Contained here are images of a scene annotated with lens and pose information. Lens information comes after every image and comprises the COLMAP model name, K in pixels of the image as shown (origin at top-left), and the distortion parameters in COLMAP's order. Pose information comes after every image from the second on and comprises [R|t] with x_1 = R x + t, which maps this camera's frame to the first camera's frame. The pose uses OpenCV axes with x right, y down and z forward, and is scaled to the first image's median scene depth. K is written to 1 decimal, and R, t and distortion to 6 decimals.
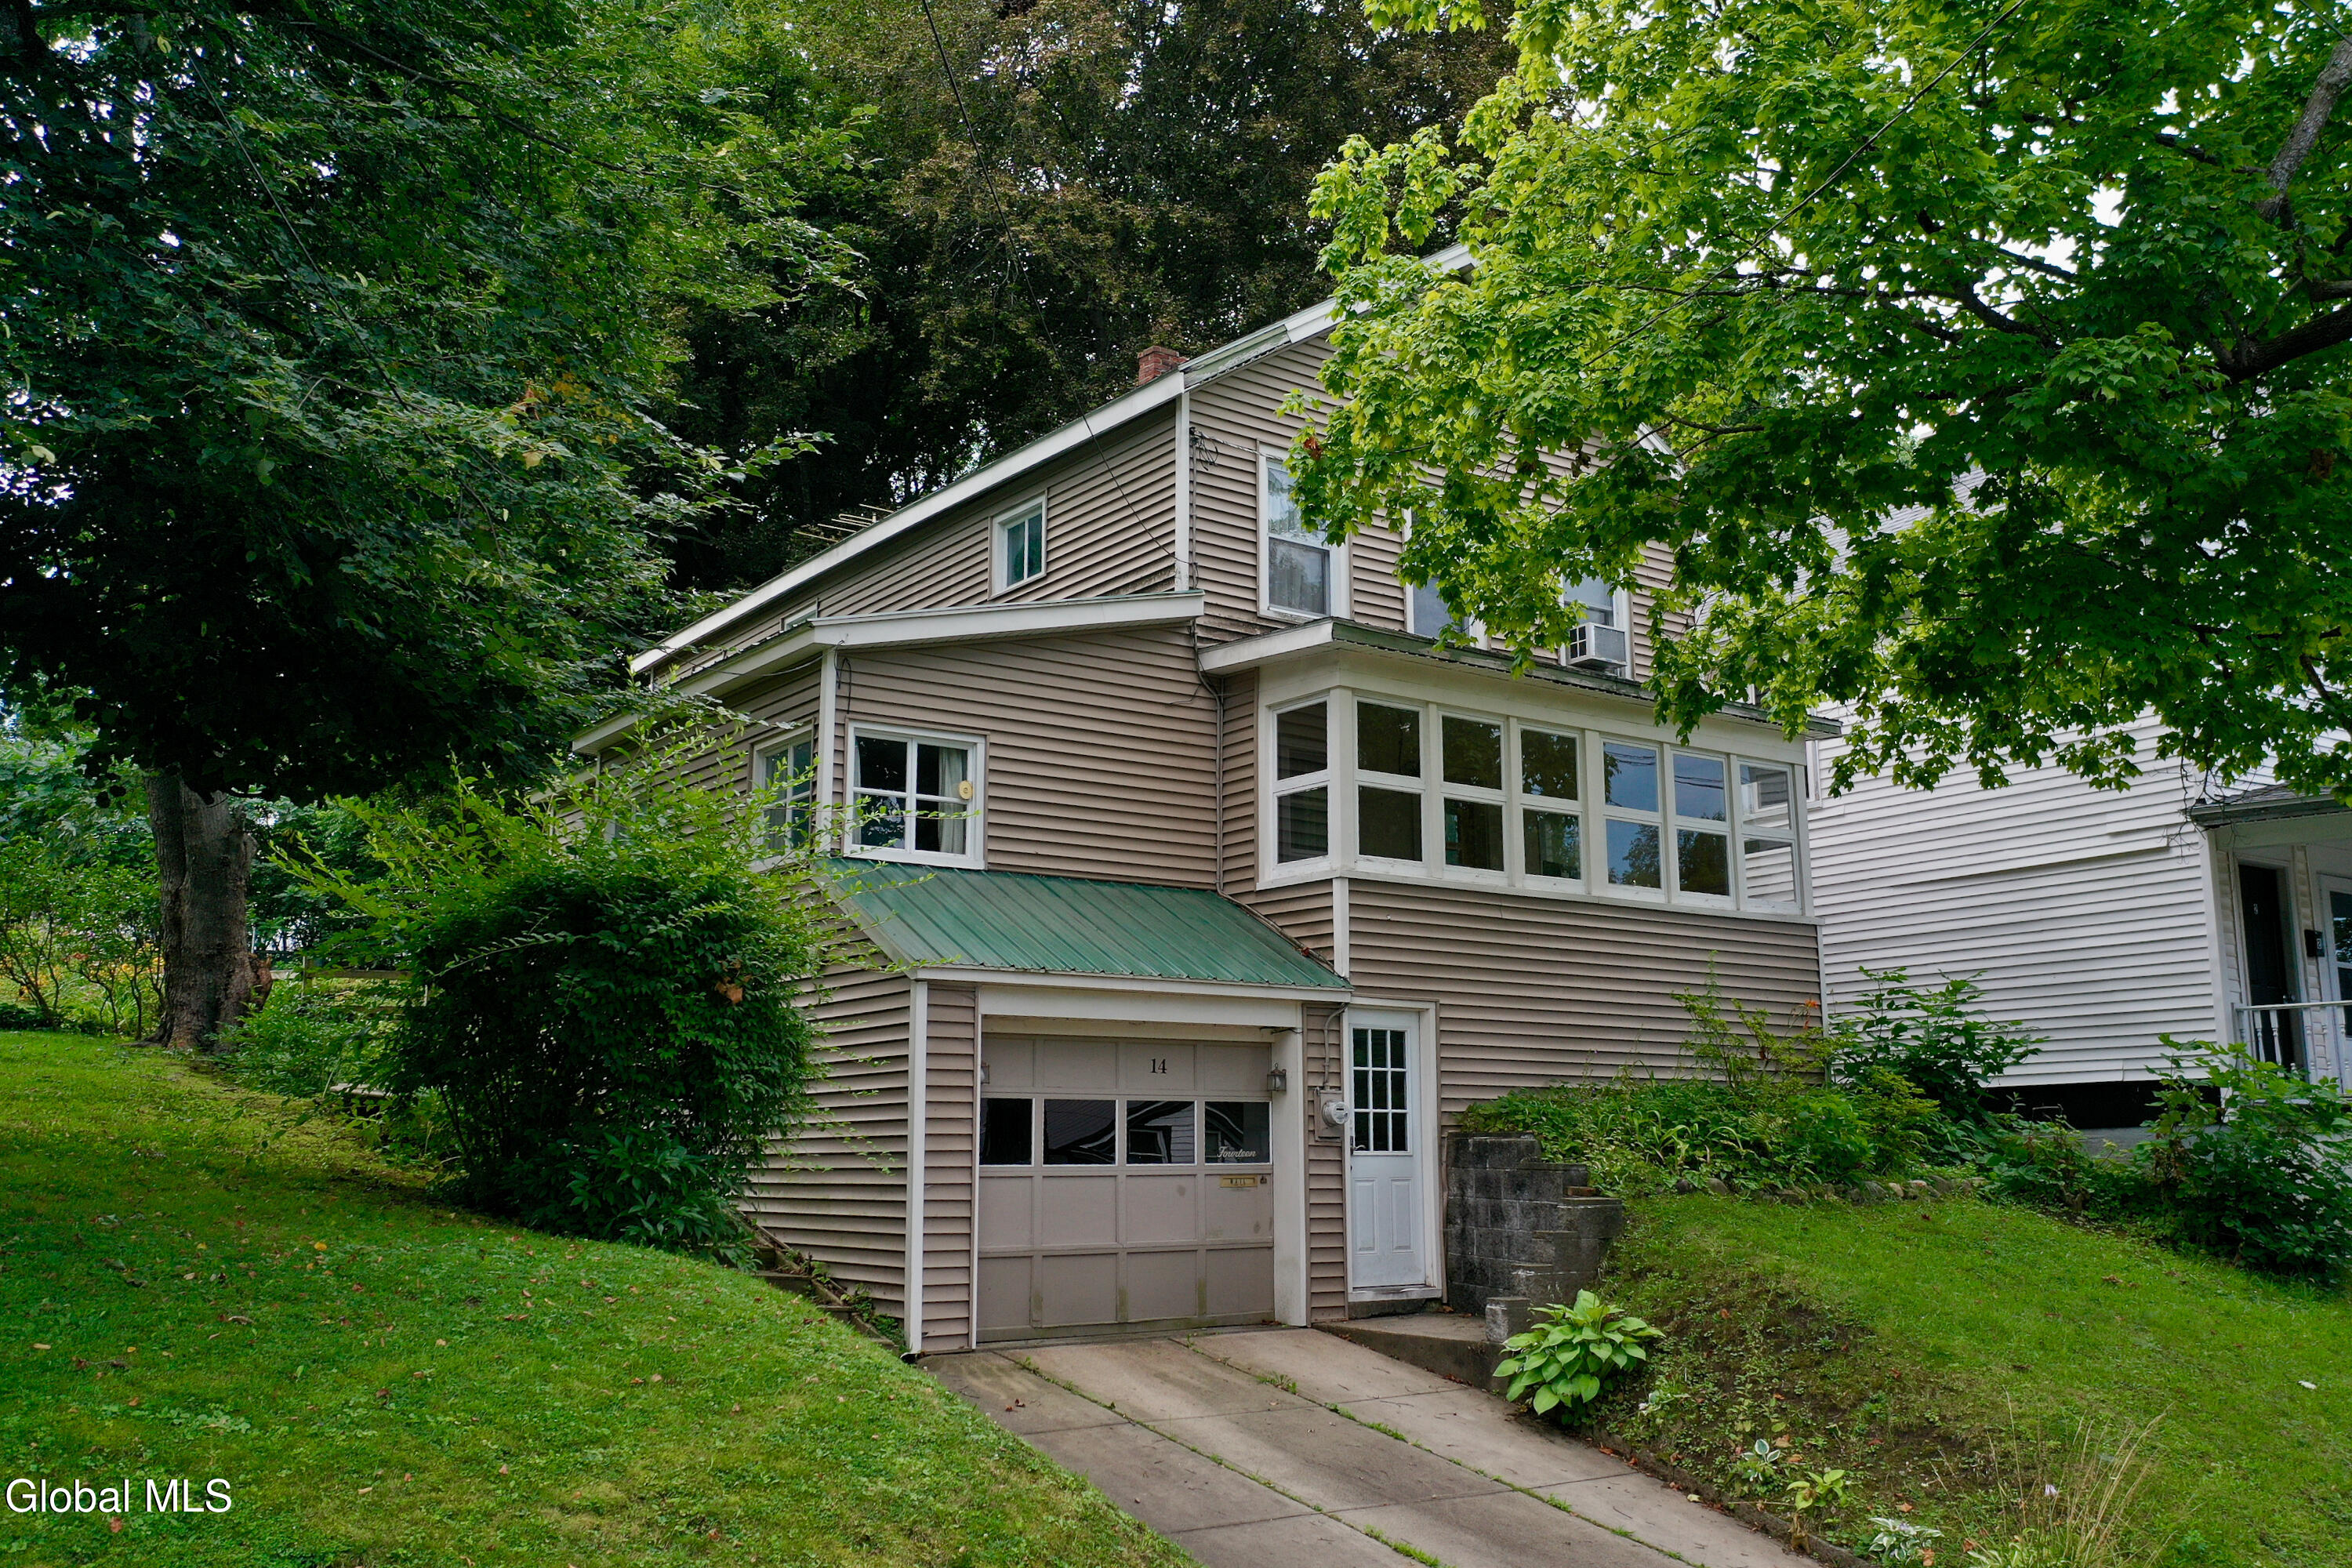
lens RADIAL K [[2042.9, 0, 1176.0], [0, 2042.9, 784.0], [0, 0, 1]] dist [-0.000458, 0.003719]
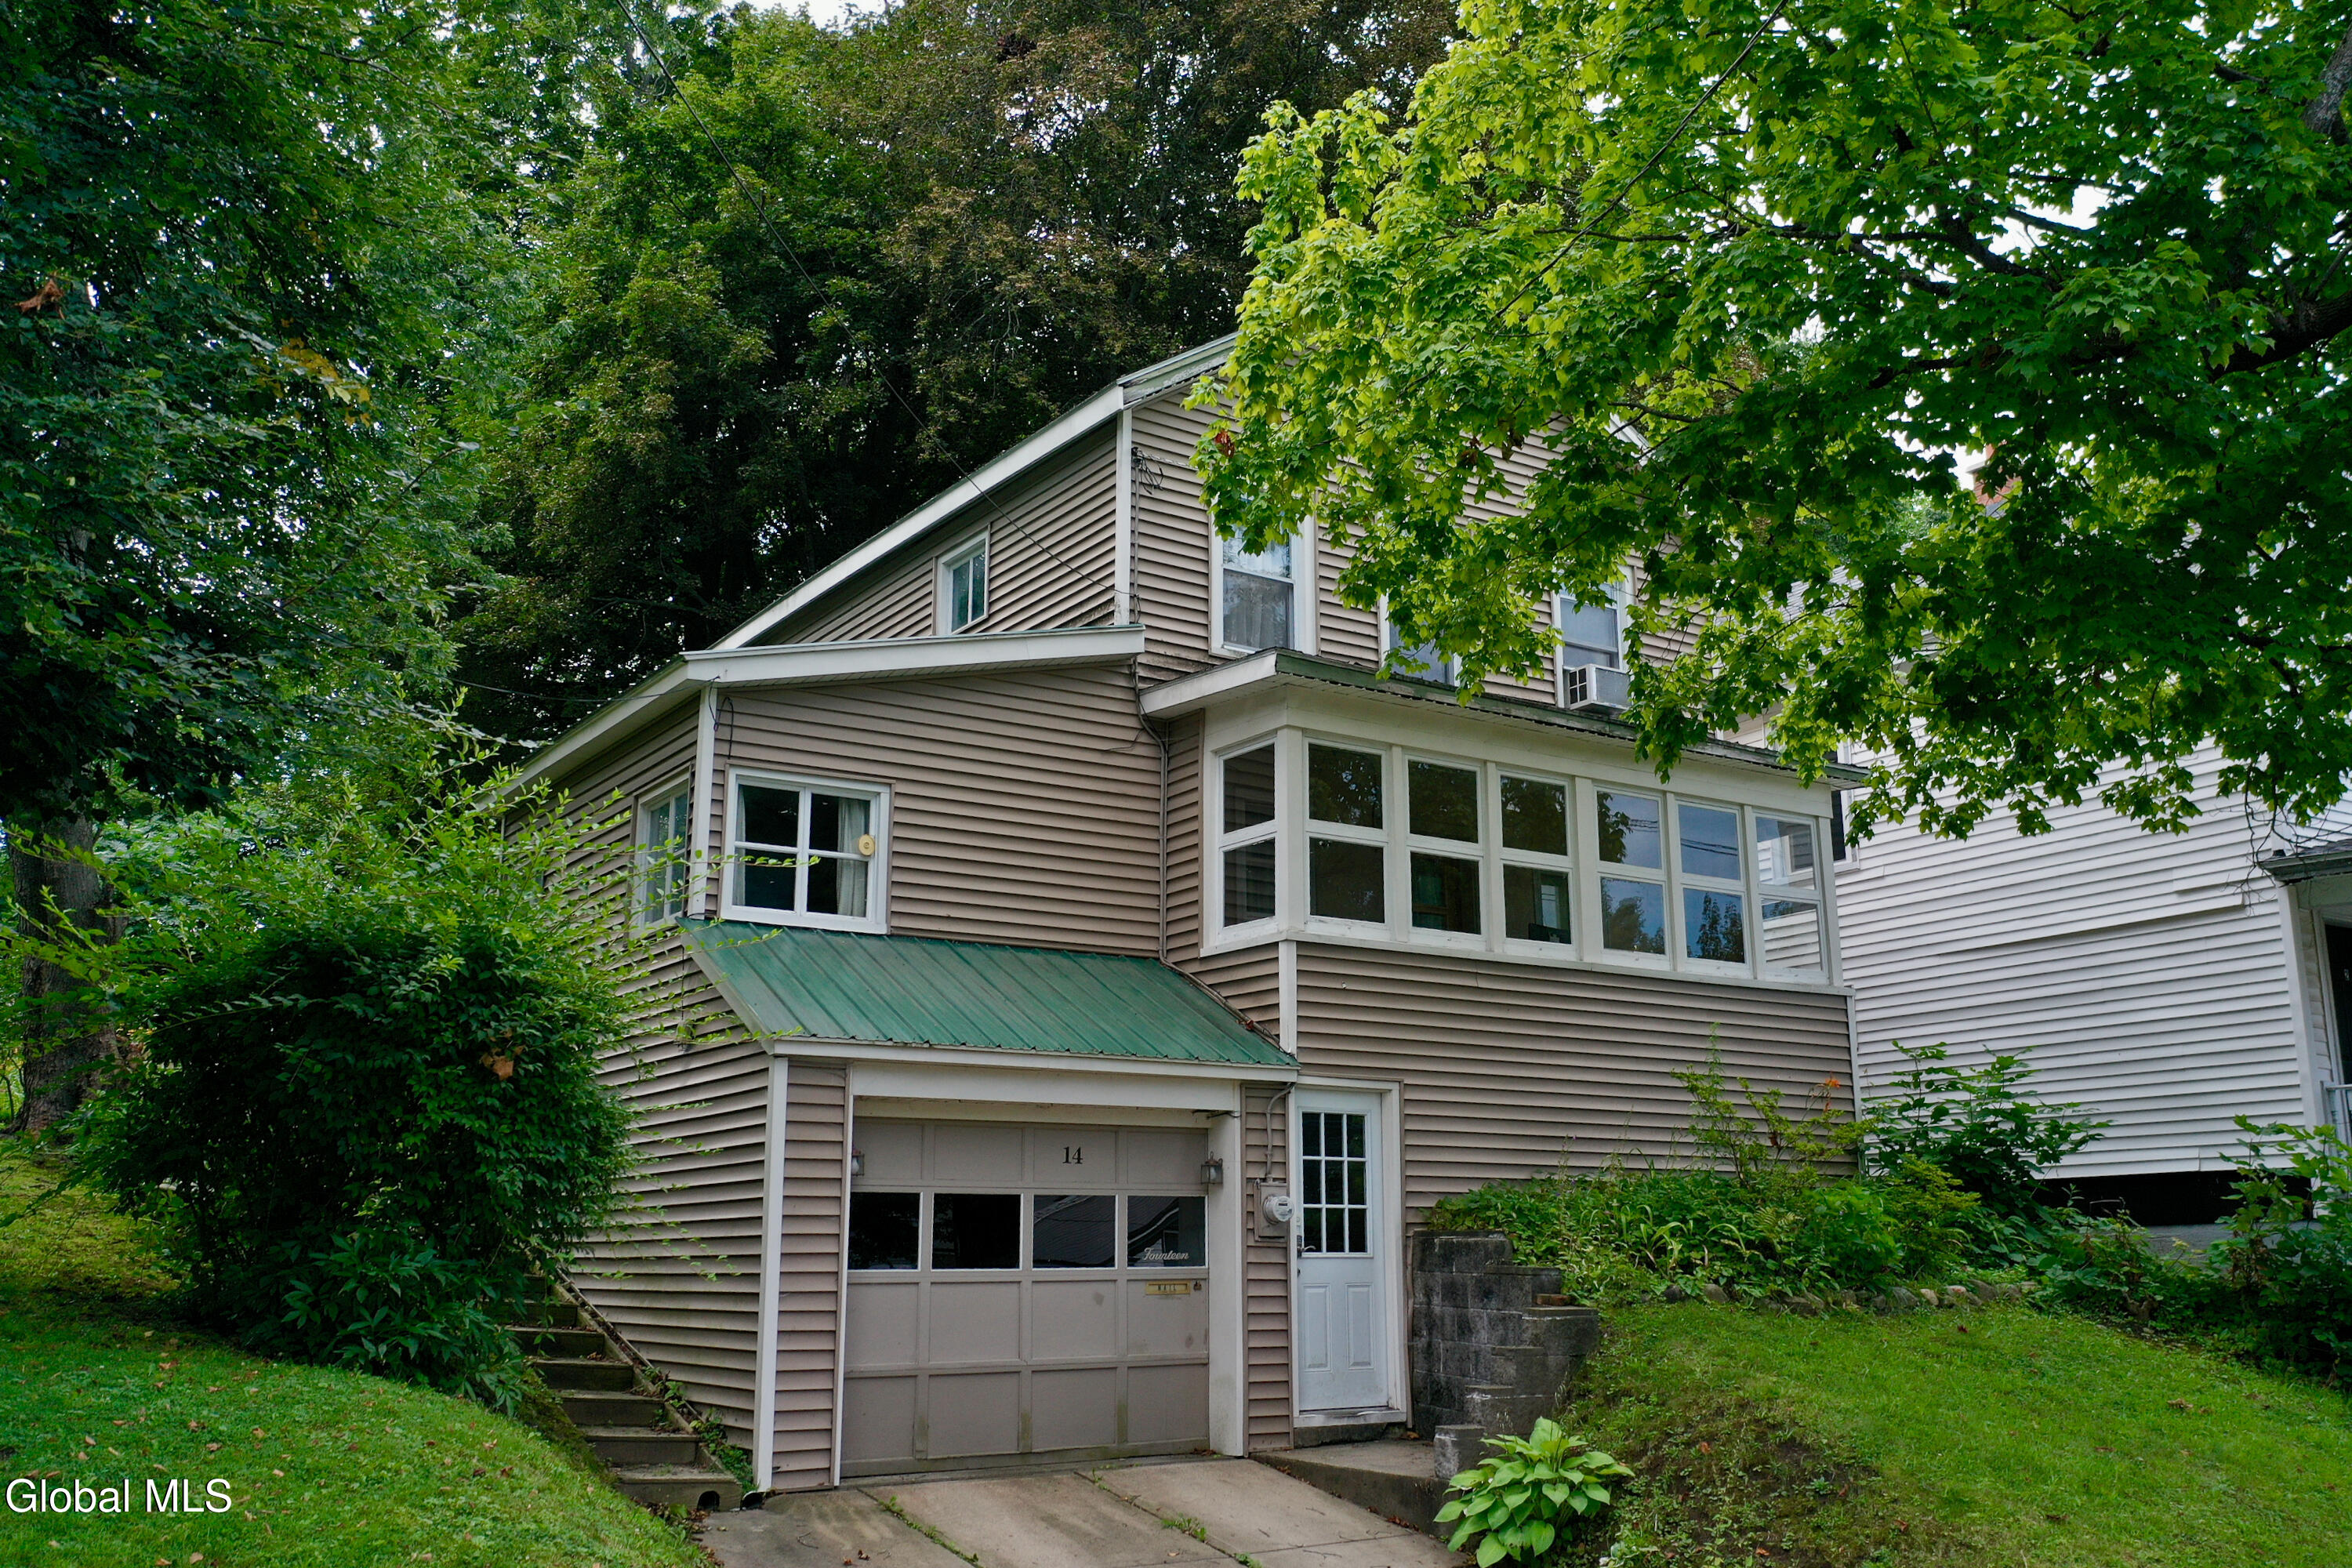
lens RADIAL K [[2081.0, 0, 1176.0], [0, 2081.0, 784.0], [0, 0, 1]] dist [0.004369, -0.001054]
pose [[0.999490, -0.008431, -0.030793, 0.062326], [0.007105, 0.999054, -0.042899, 0.016804], [0.031125, 0.042658, 0.998605, 0.098369]]
